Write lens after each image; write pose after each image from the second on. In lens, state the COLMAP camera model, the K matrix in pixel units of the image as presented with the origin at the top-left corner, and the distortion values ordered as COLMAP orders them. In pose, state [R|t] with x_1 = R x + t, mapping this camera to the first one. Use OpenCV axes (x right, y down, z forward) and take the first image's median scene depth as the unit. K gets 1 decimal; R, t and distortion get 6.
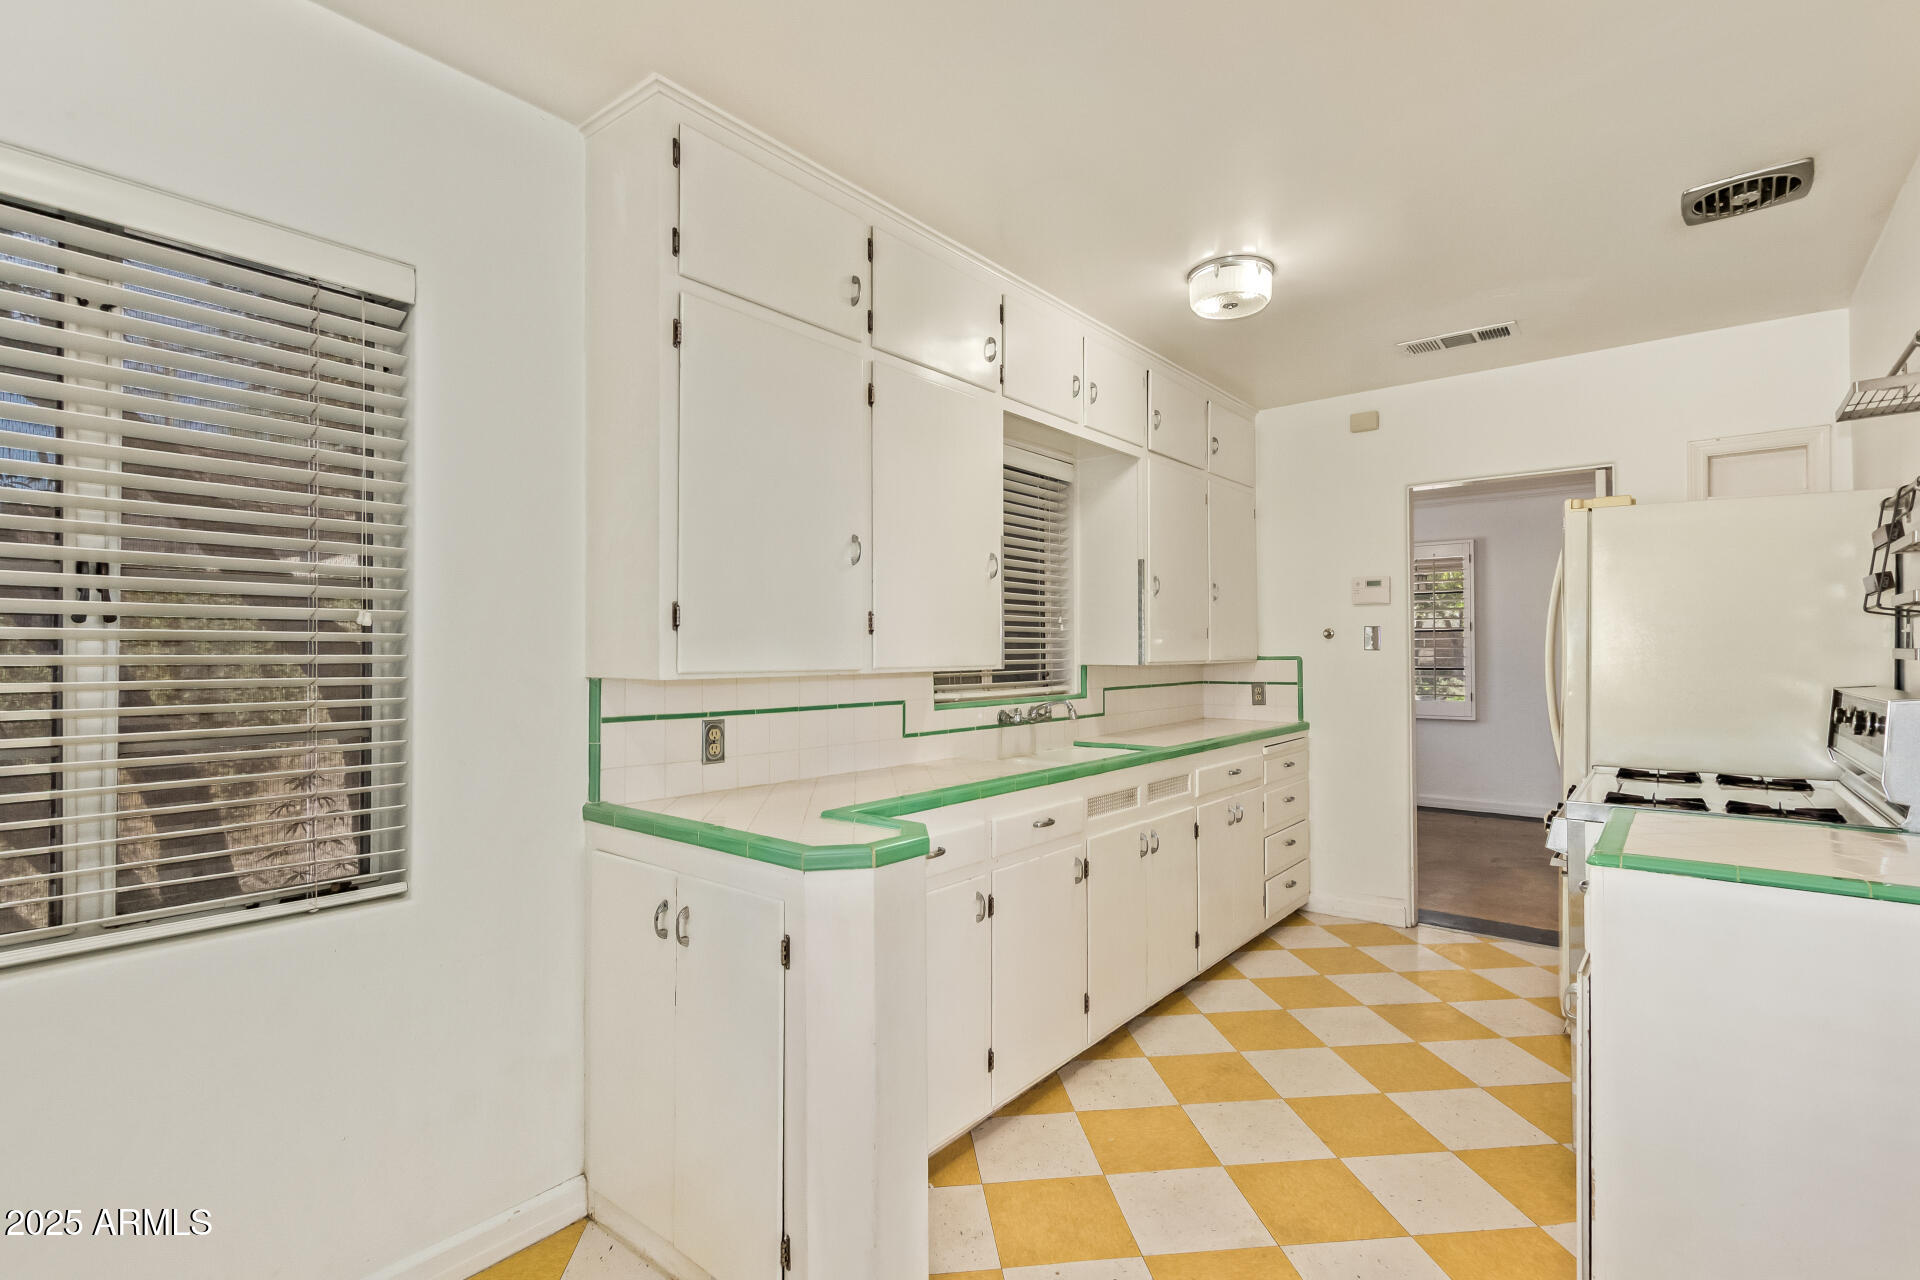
lens RADIAL K [[887.8, 0, 962.2], [0, 887.8, 661.5], [0, 0, 1]] dist [0.003517, 0.000760]
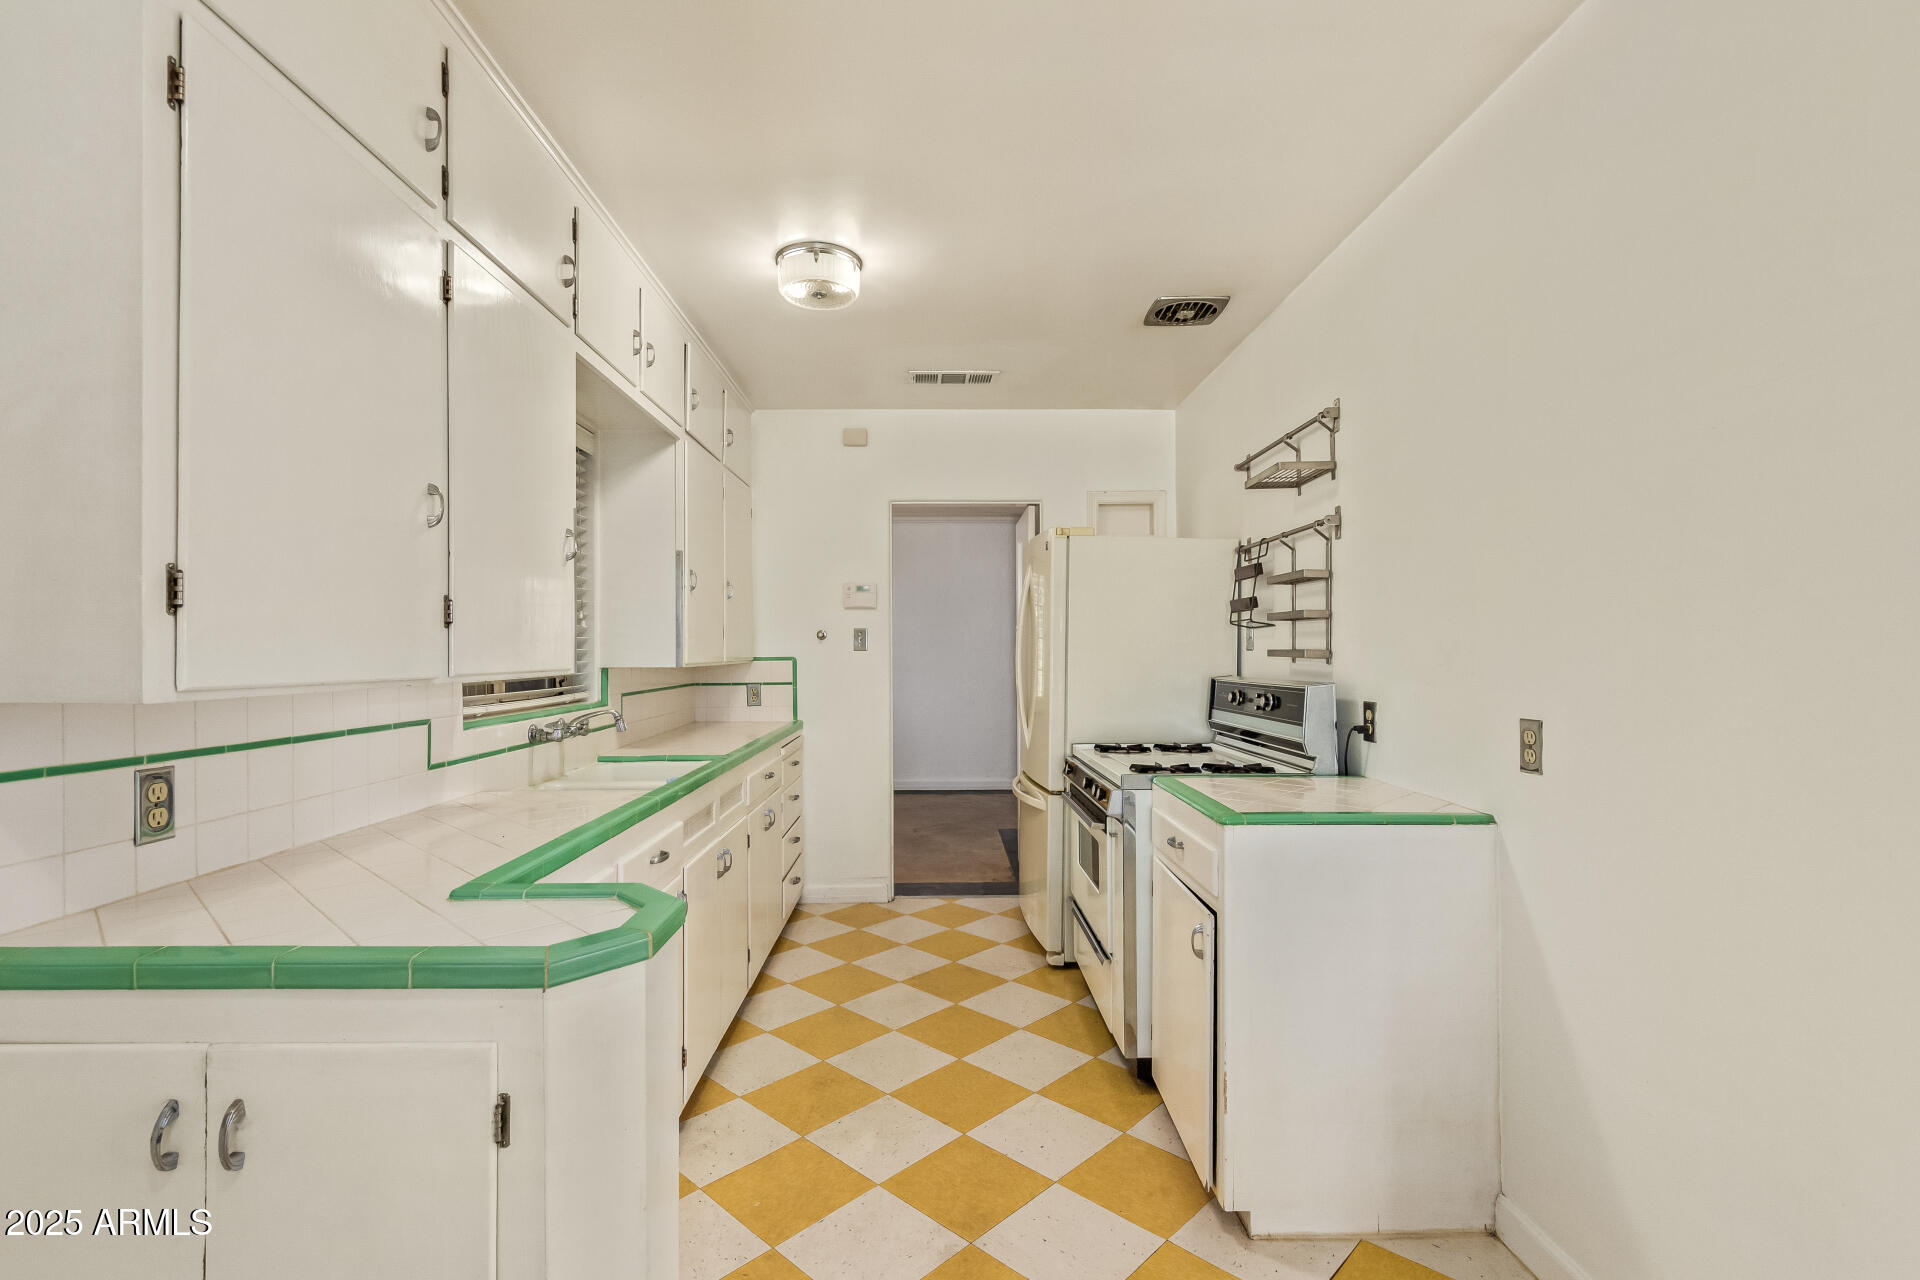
lens RADIAL K [[872.8, 0, 957.7], [0, 872.8, 664.6], [0, 0, 1]] dist [0.014814, -0.007903]
pose [[0.771614, -0.009455, 0.636021, -0.170805], [0.007797, 0.999955, 0.005407, -0.001484], [-0.636043, 0.000787, 0.771653, 0.149537]]
